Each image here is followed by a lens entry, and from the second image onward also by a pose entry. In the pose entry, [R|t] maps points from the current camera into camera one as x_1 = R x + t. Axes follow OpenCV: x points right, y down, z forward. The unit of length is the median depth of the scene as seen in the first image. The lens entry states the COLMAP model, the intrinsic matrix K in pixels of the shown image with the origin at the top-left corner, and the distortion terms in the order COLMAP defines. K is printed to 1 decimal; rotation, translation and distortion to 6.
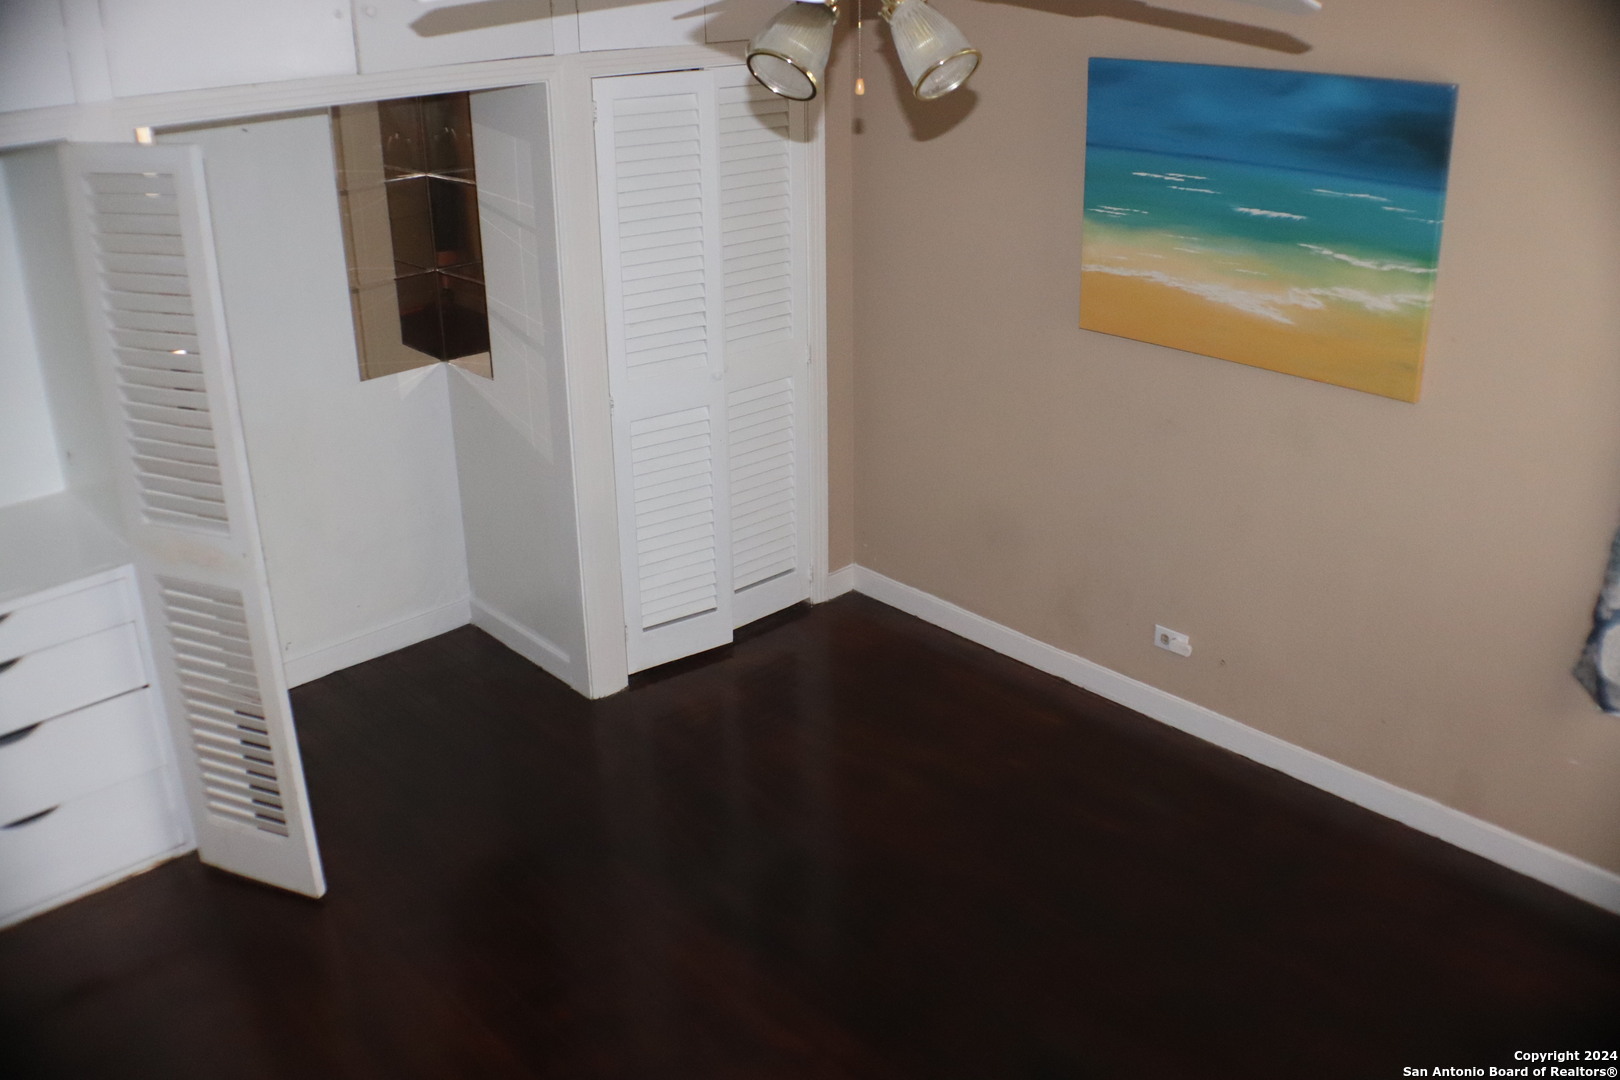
lens RADIAL K [[1406.6, 0, 800.9], [0, 1406.6, 528.1], [0, 0, 1]] dist [-0.156823, 0.018665]
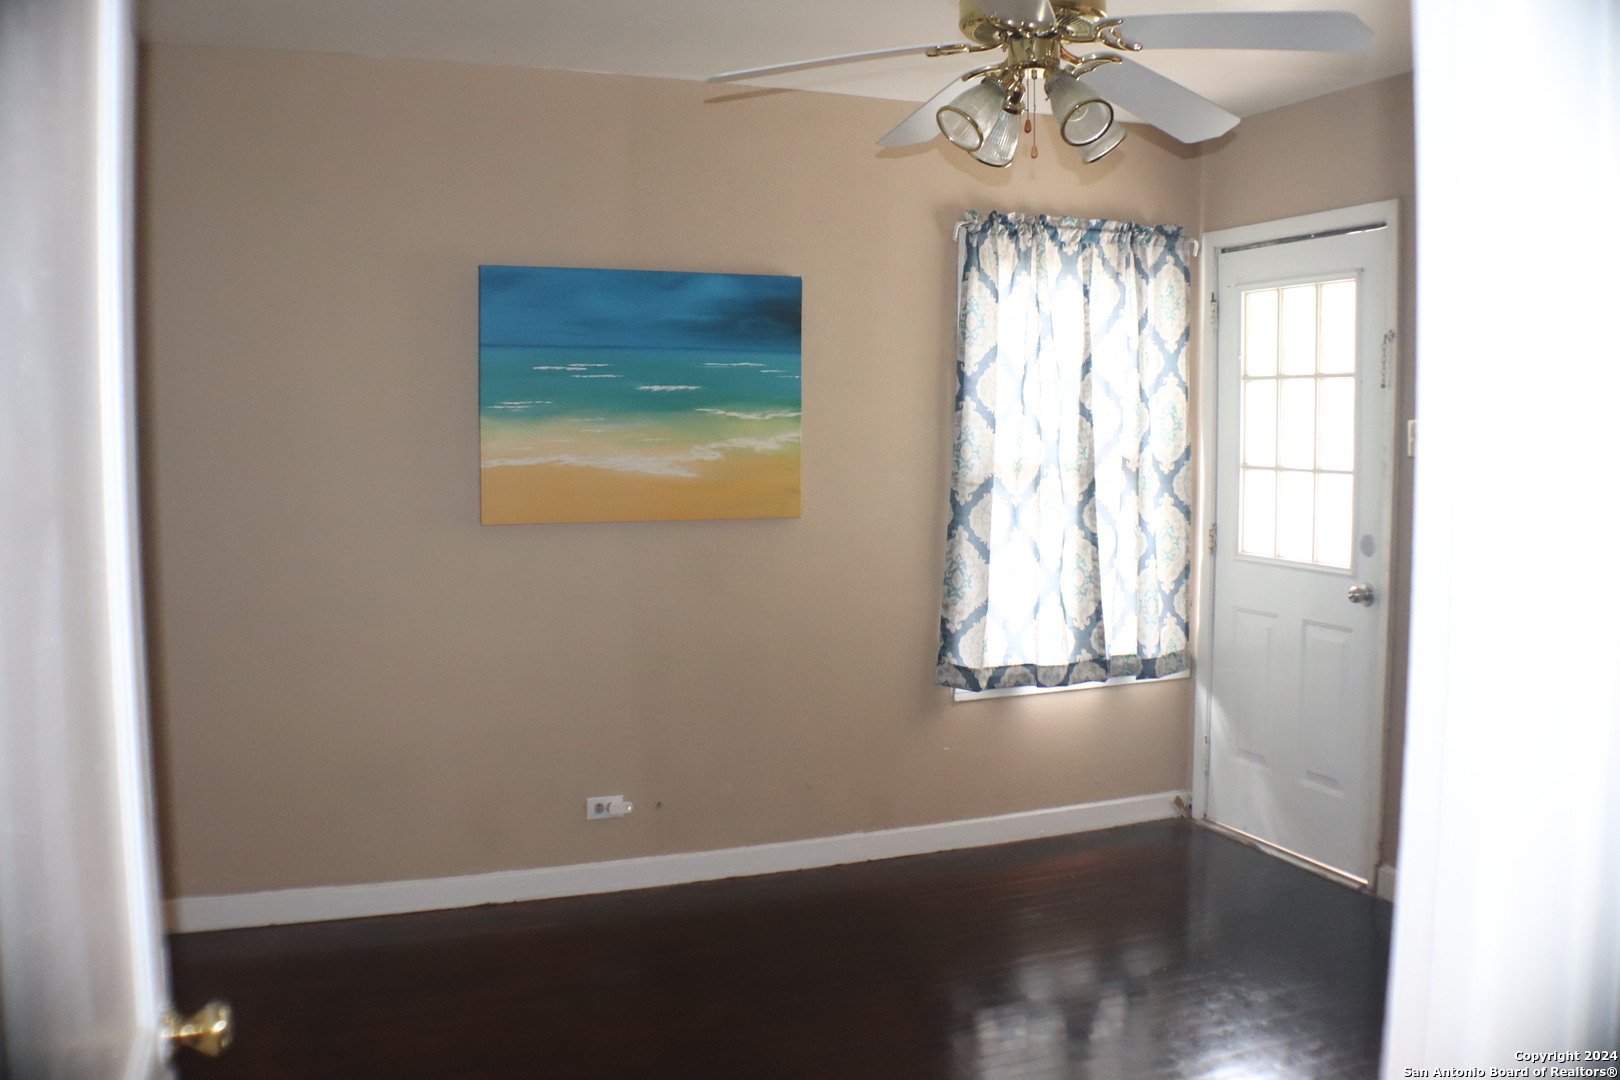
lens RADIAL K [[1406.6, 0, 806.0], [0, 1406.6, 555.8], [0, 0, 1]] dist [-0.156823, 0.018665]
pose [[0.356423, -0.058679, 0.932480, -0.772817], [0.355058, 0.931661, -0.077087, 0.046406], [-0.864232, 0.358560, 0.352900, 0.510908]]
